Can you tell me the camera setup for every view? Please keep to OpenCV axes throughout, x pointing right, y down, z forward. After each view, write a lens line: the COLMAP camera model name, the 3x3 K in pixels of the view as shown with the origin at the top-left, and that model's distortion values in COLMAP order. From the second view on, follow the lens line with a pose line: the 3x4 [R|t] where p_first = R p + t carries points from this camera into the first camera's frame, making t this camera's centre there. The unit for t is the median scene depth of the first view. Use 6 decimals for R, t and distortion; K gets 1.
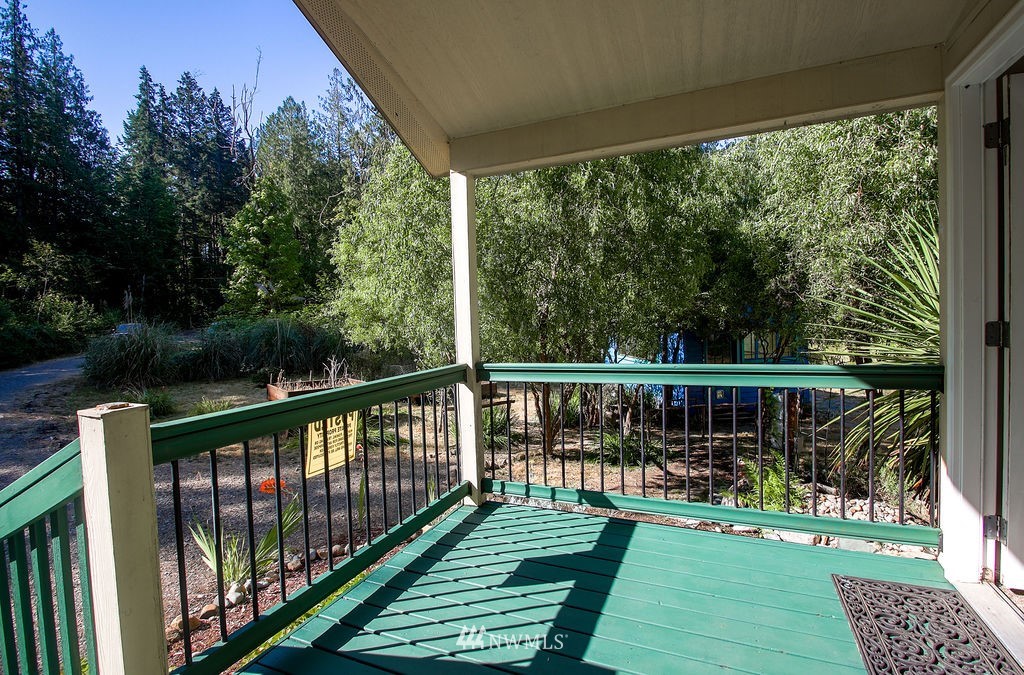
lens RADIAL K [[472.8, 0, 526.8], [0, 472.8, 343.7], [0, 0, 1]] dist [-0.003607, -0.000900]
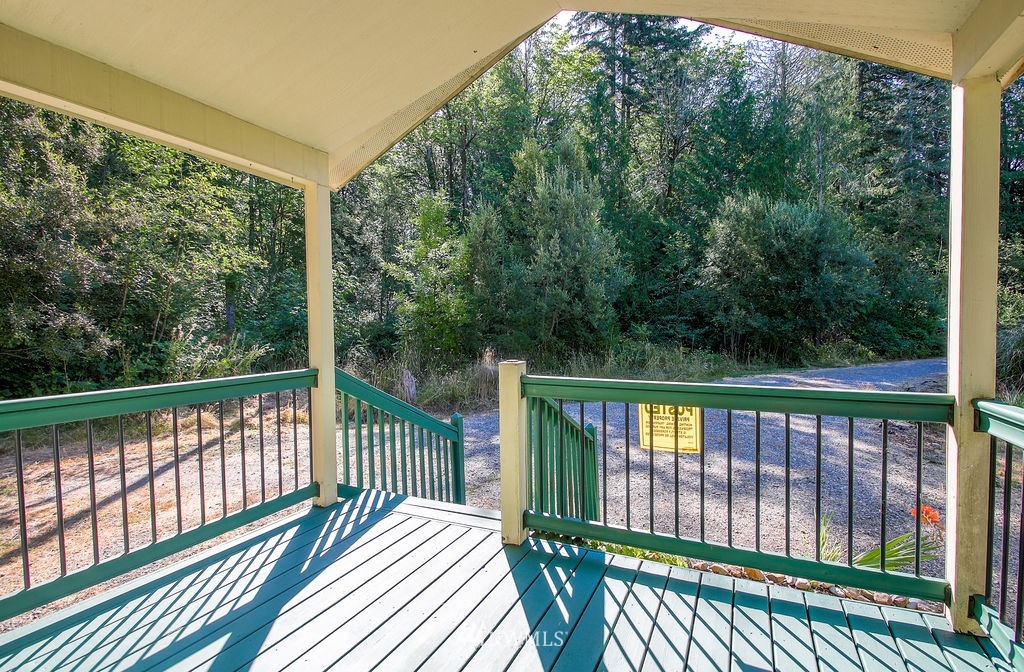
lens RADIAL K [[472.8, 0, 526.8], [0, 472.8, 342.2], [0, 0, 1]] dist [-0.003607, -0.000900]
pose [[-0.019015, 0.075363, -0.996975, 0.517631], [-0.047650, 0.995954, 0.076195, -0.050289], [0.998683, 0.048955, -0.015347, 0.465193]]
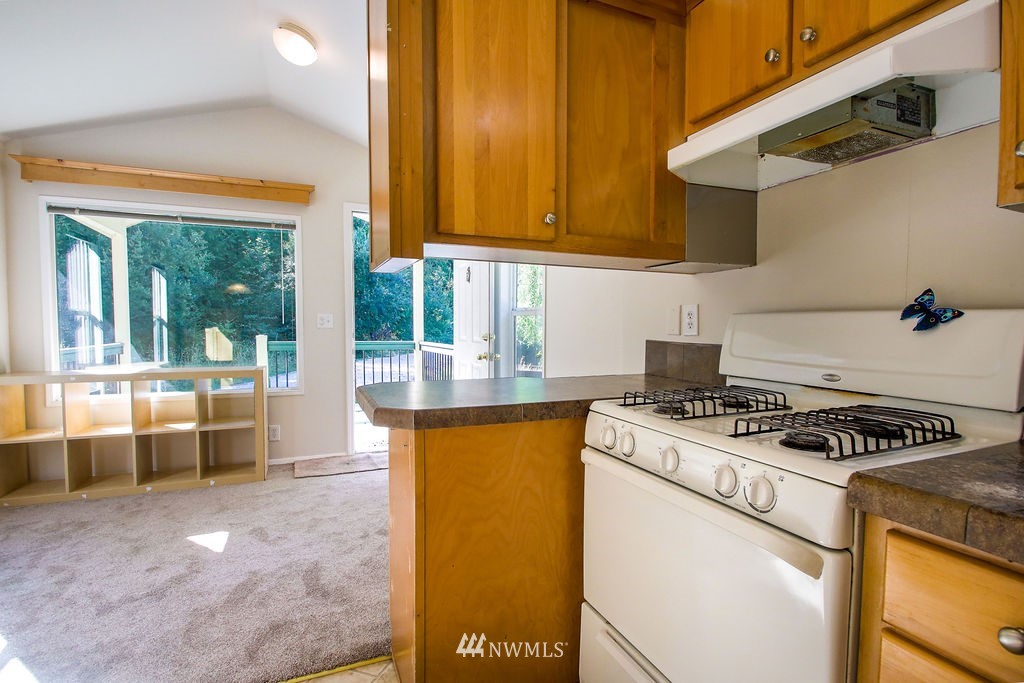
lens RADIAL K [[492.9, 0, 511.0], [0, 492.9, 346.5], [0, 0, 1]] dist [0.013084, -0.016118]
pose [[0.722317, 0.070692, -0.687940, 1.807039], [-0.070829, 0.997093, 0.028091, -0.027536], [0.687926, 0.028436, 0.725224, -0.338443]]
